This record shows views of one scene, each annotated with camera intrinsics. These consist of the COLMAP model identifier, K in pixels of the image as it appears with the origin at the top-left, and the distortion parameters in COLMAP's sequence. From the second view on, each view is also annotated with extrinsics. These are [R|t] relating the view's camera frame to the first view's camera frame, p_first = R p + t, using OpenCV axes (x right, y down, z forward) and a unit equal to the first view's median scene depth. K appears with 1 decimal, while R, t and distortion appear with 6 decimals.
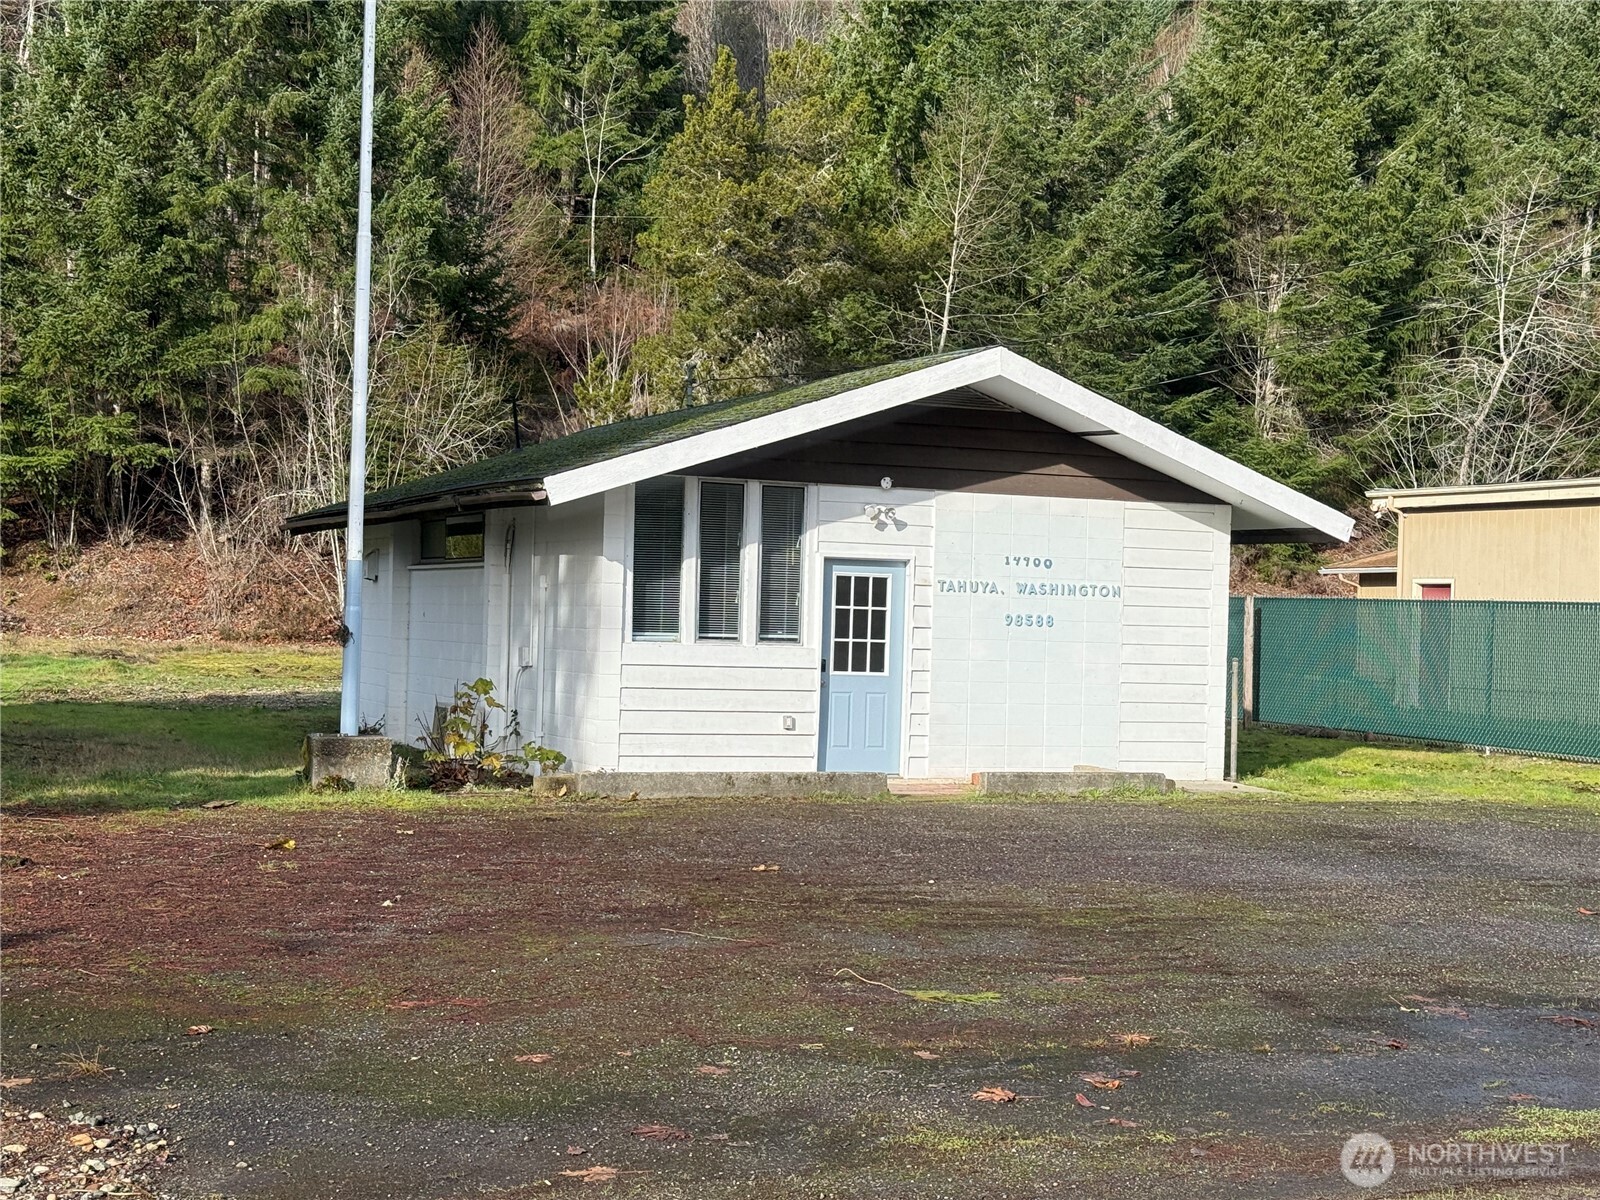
lens RADIAL K [[2328.7, 0, 800.0], [0, 2328.7, 600.0], [0, 0, 1]] dist [-0.000408, 0.029989]
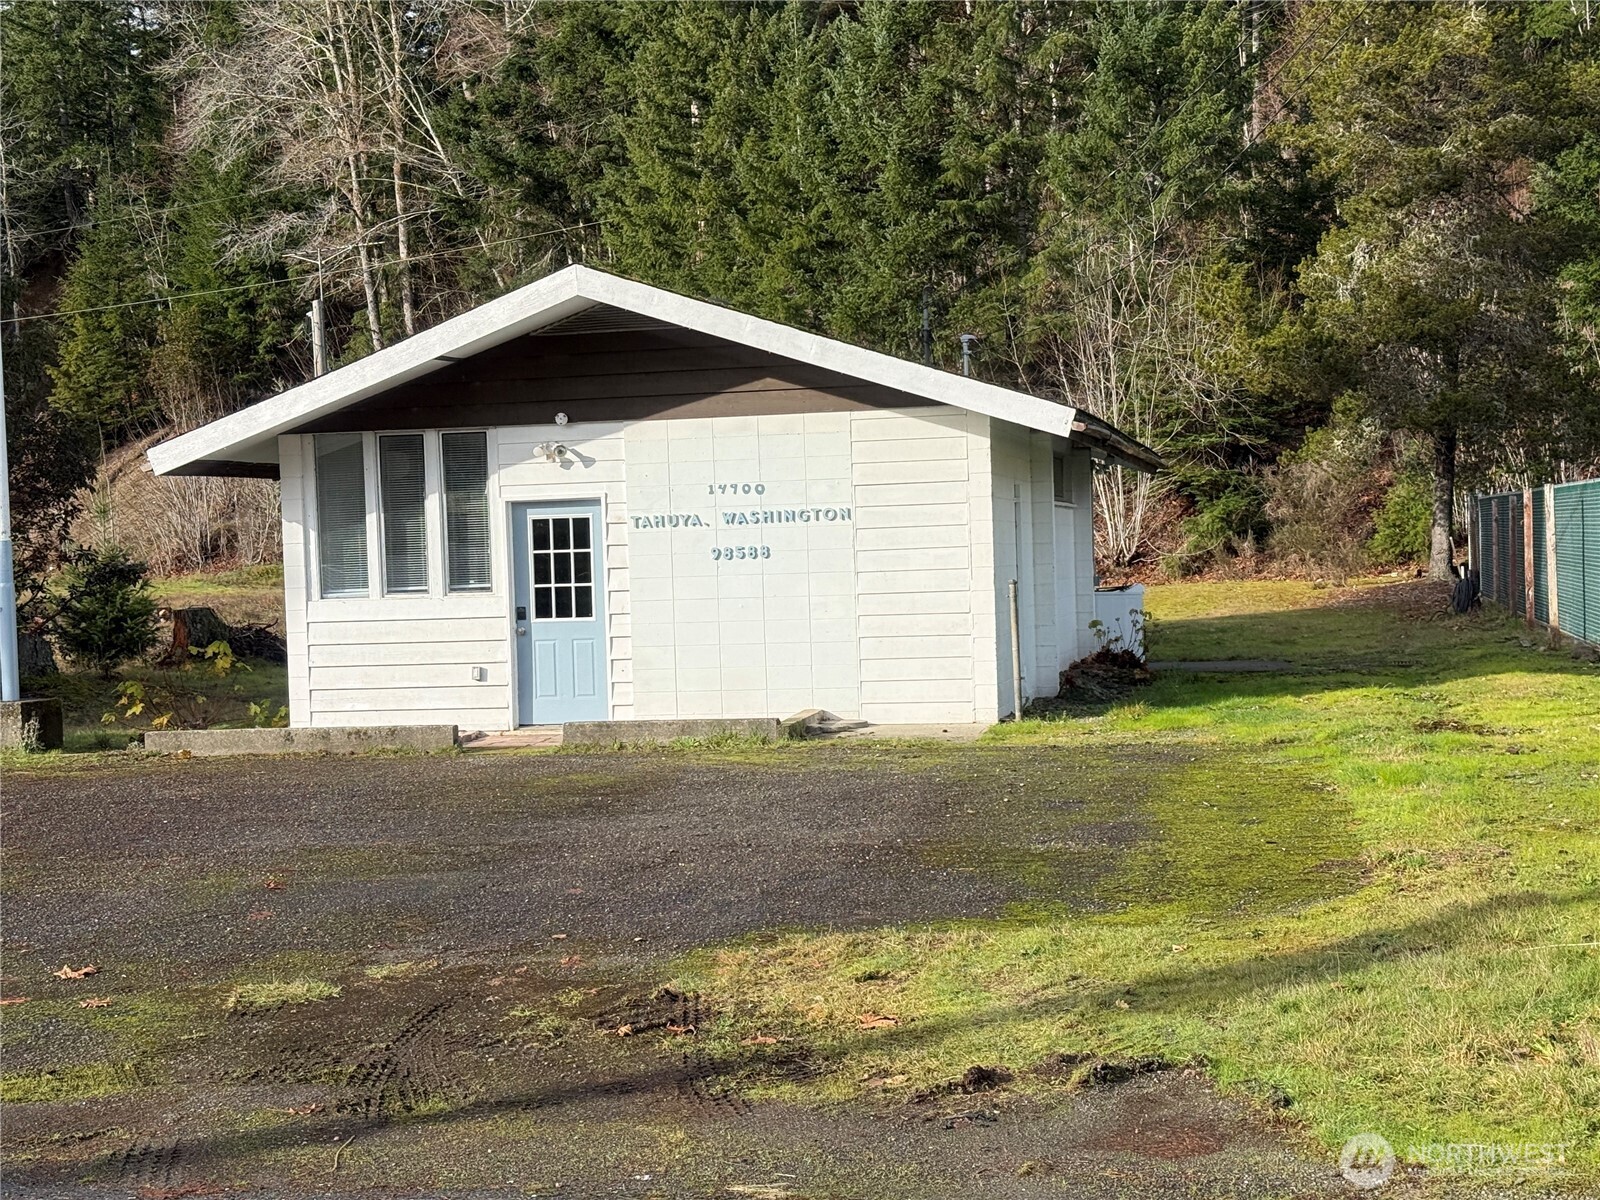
lens RADIAL K [[2328.7, 0, 800.0], [0, 2328.7, 600.0], [0, 0, 1]] dist [-0.000408, 0.029989]
pose [[0.835493, -0.047080, -0.547480, 0.632563], [0.062142, 0.998027, 0.009009, 0.020959], [0.545976, -0.041549, 0.836770, 0.253472]]
